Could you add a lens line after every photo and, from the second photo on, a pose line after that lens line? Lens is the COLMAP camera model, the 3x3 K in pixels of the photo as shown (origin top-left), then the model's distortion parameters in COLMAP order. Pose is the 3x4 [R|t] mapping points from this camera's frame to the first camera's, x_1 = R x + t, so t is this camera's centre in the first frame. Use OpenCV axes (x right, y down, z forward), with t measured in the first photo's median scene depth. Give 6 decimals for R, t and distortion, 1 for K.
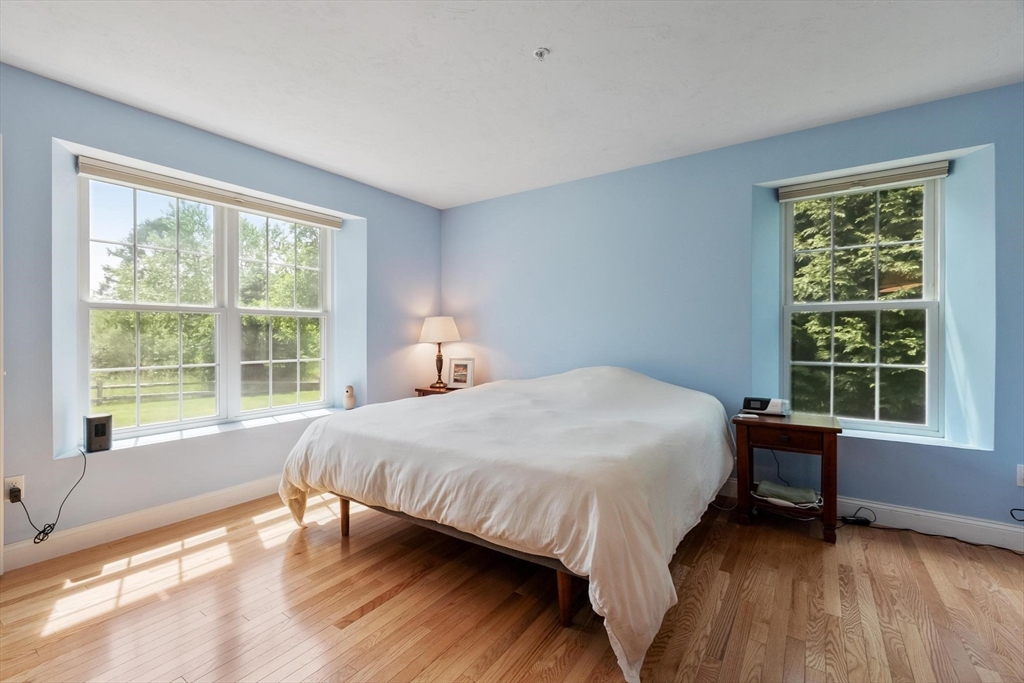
lens RADIAL K [[451.0, 0, 491.6], [0, 451.0, 342.6], [0, 0, 1]] dist [0.001416, 0.000177]
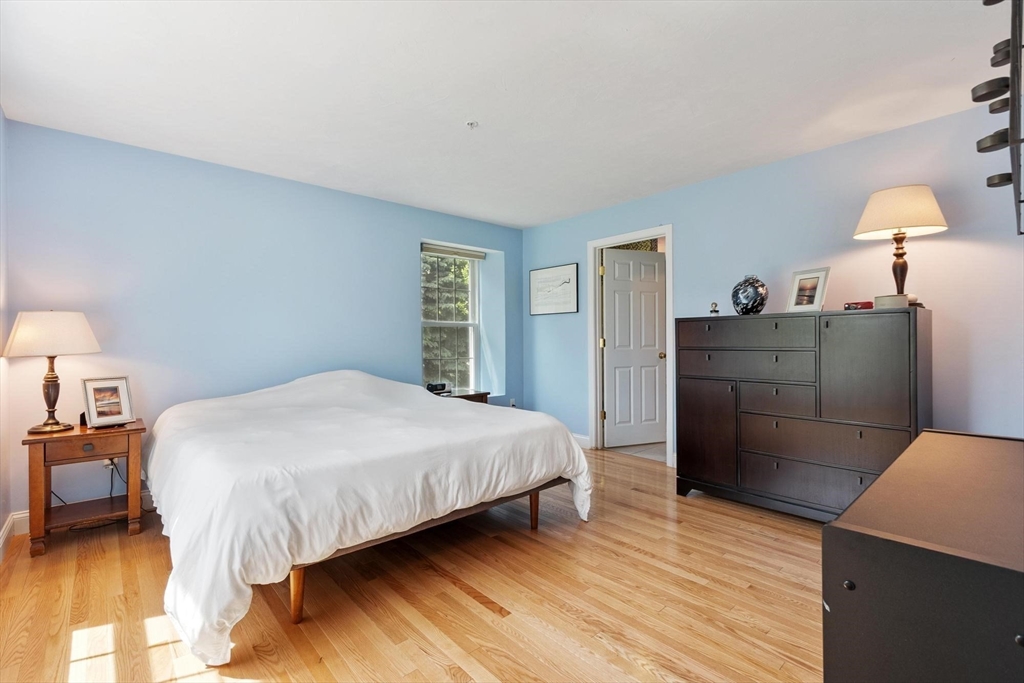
lens RADIAL K [[451.0, 0, 491.6], [0, 451.0, 342.6], [0, 0, 1]] dist [0.001416, 0.000177]
pose [[0.240066, -0.003672, 0.970750, -0.966109], [0.019316, 0.999813, -0.000995, -0.007932], [-0.970564, 0.018990, 0.240092, 0.537274]]
